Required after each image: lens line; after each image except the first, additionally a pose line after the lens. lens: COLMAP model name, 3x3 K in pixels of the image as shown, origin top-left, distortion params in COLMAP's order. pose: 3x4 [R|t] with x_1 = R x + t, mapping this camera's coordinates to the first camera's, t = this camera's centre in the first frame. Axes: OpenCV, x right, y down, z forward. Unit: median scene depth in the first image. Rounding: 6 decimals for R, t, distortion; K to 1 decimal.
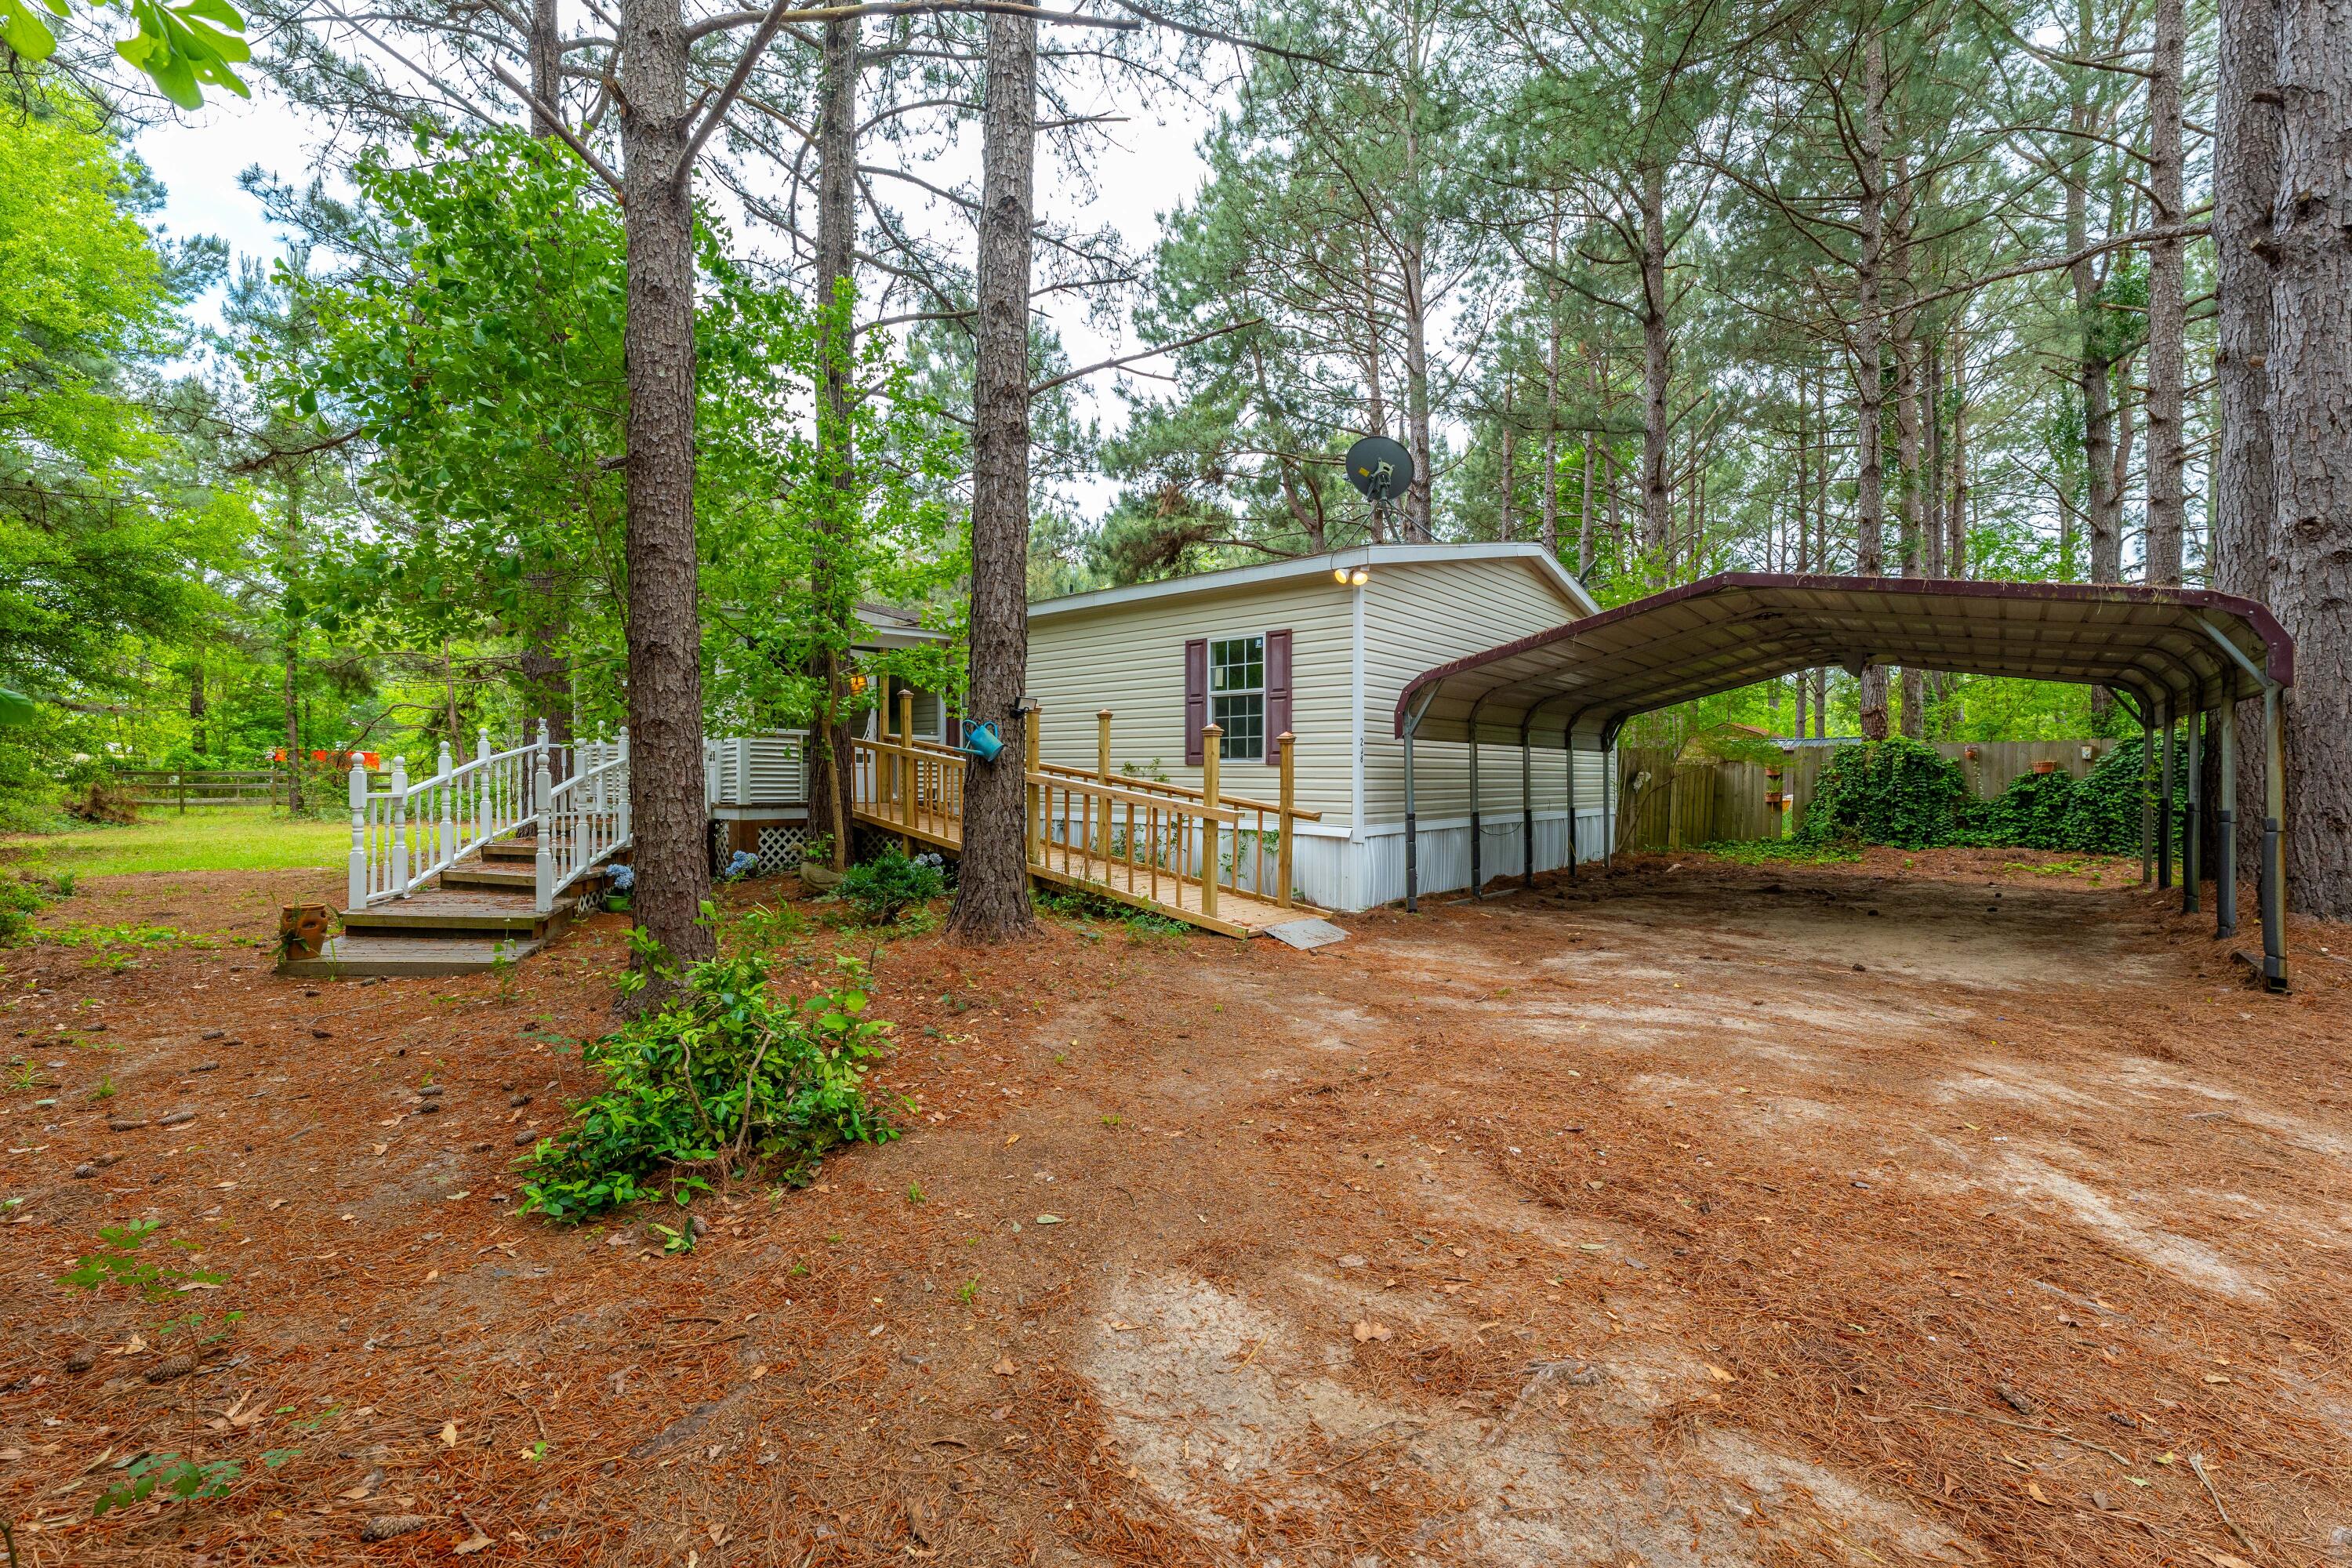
lens RADIAL K [[937.6, 0, 1170.2], [0, 937.6, 783.5], [0, 0, 1]] dist [-0.001147, 0.000396]
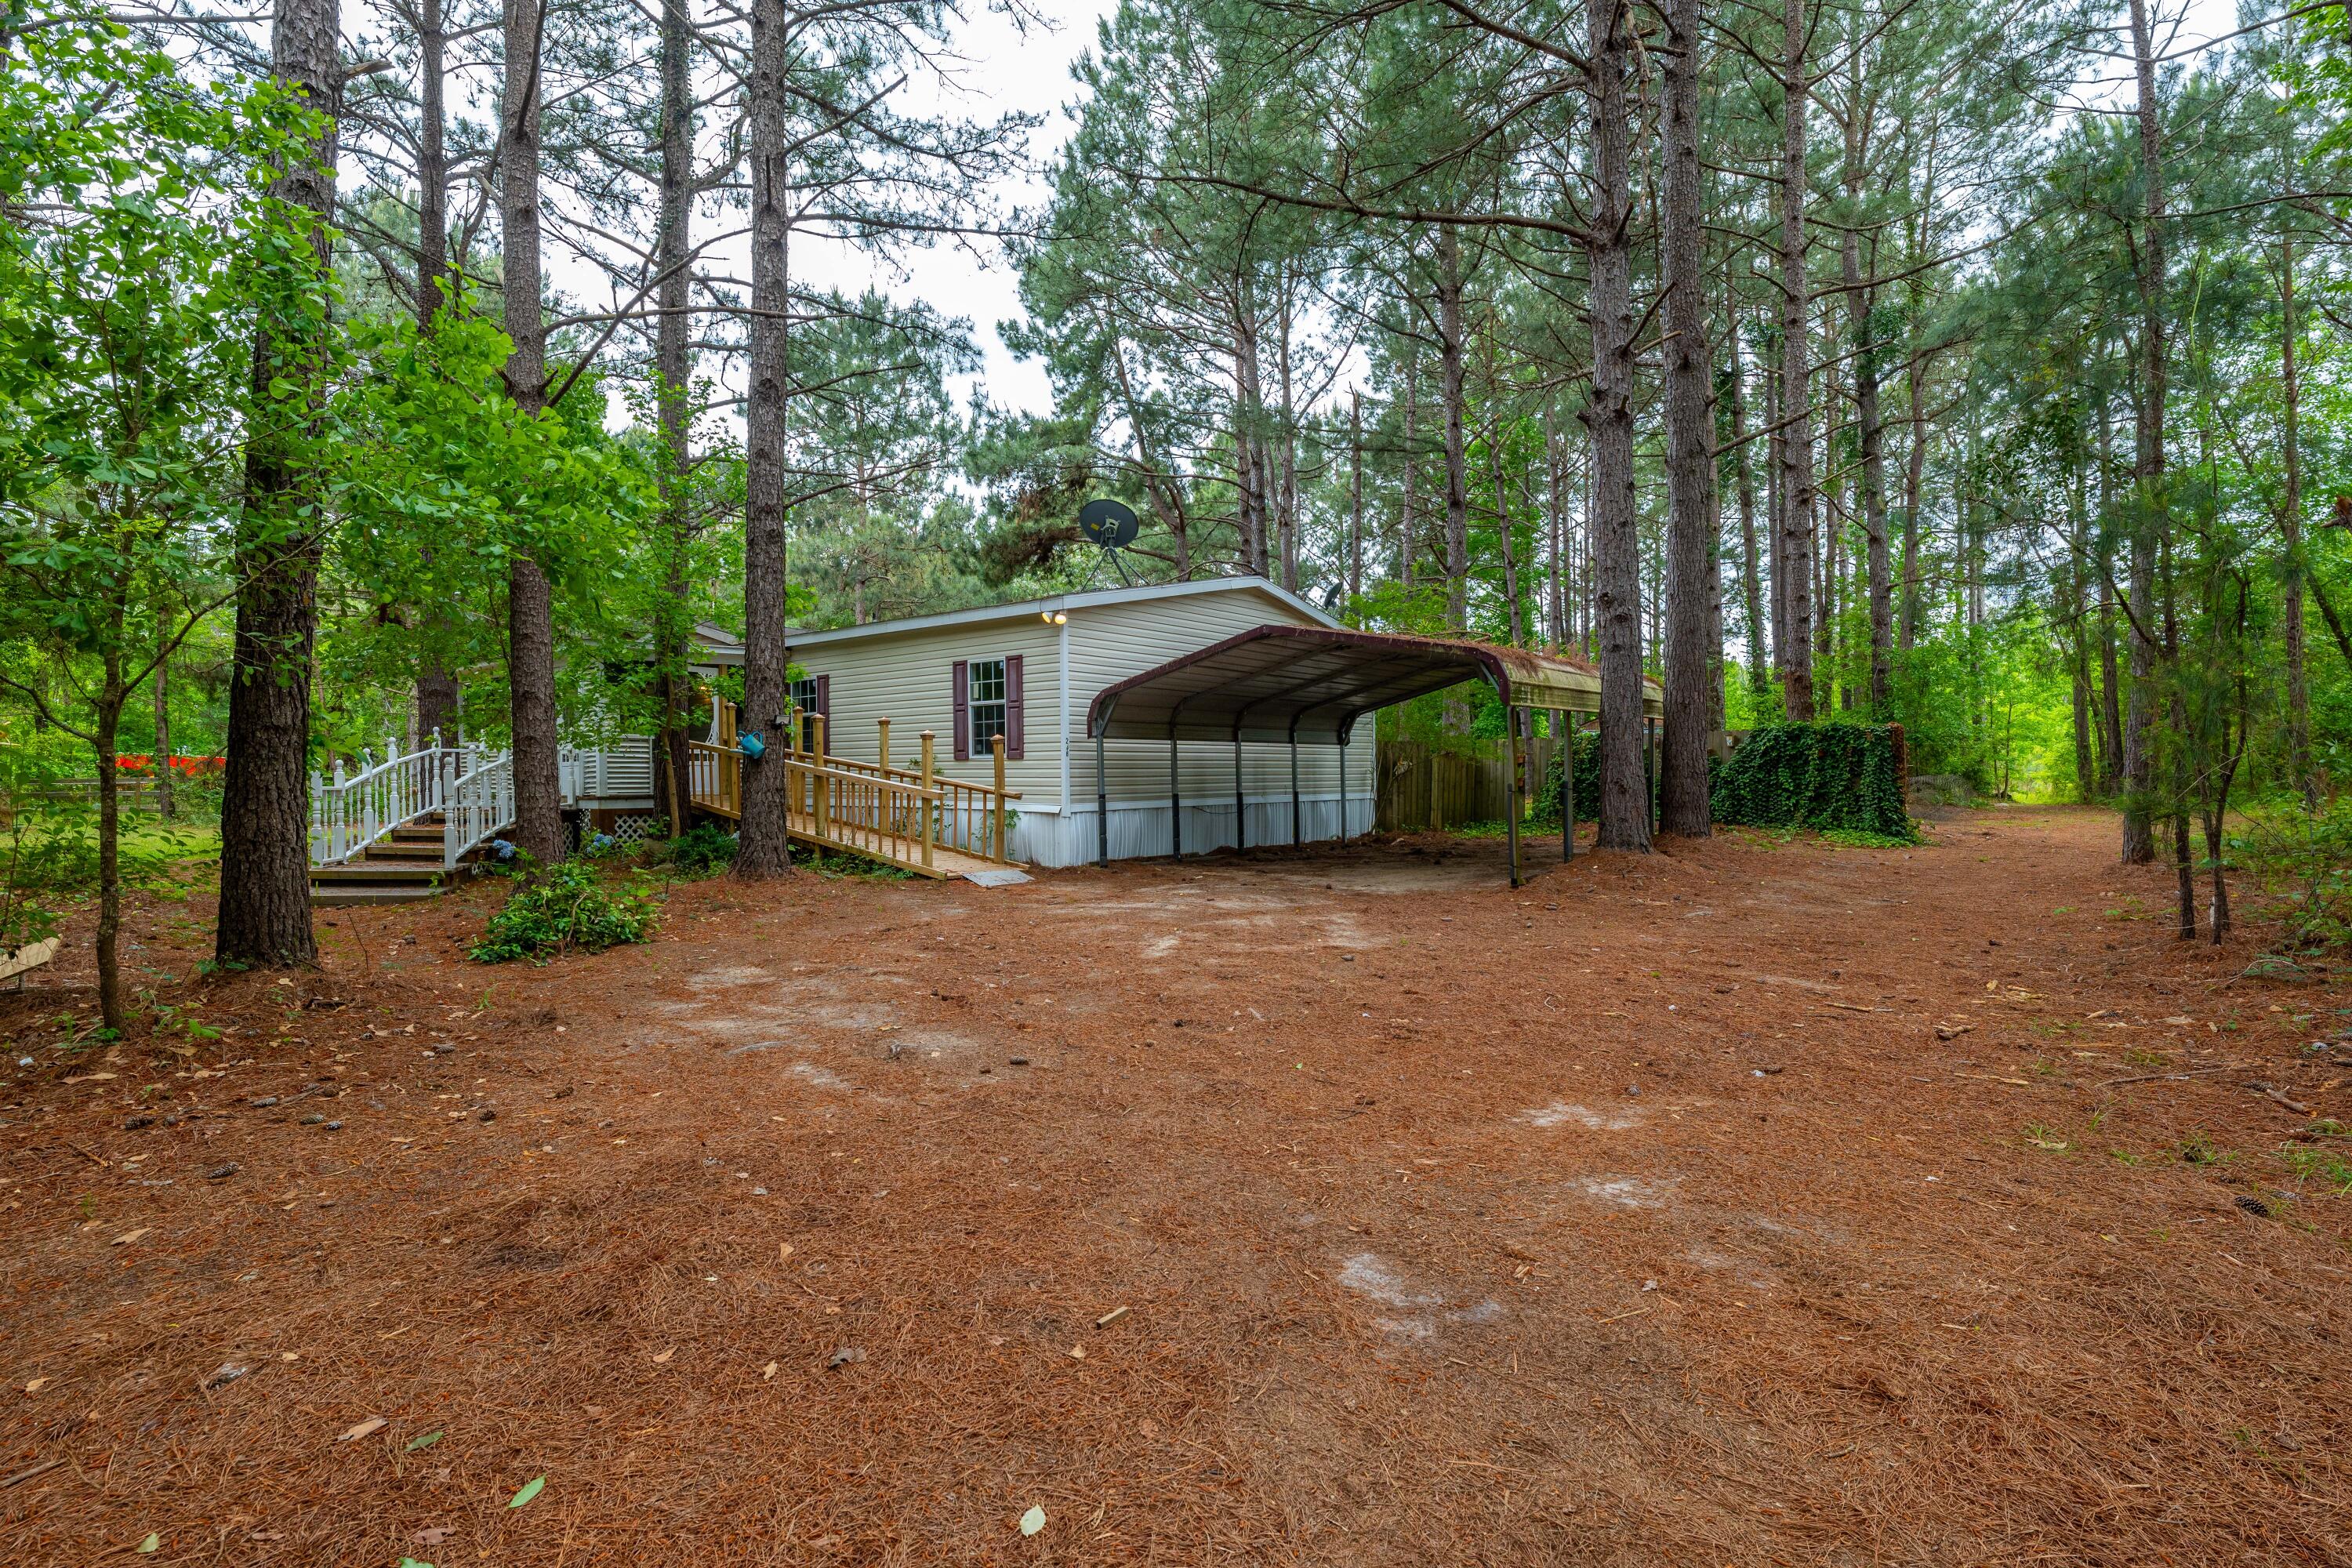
lens RADIAL K [[1128.9, 0, 1180.5], [0, 1128.9, 774.8], [0, 0, 1]] dist [-0.002788, 0.000070]
pose [[0.999732, -0.011967, 0.019829, 0.307279], [0.012130, 0.999893, -0.008139, 0.017040], [-0.019730, 0.008377, 0.999770, -0.554650]]
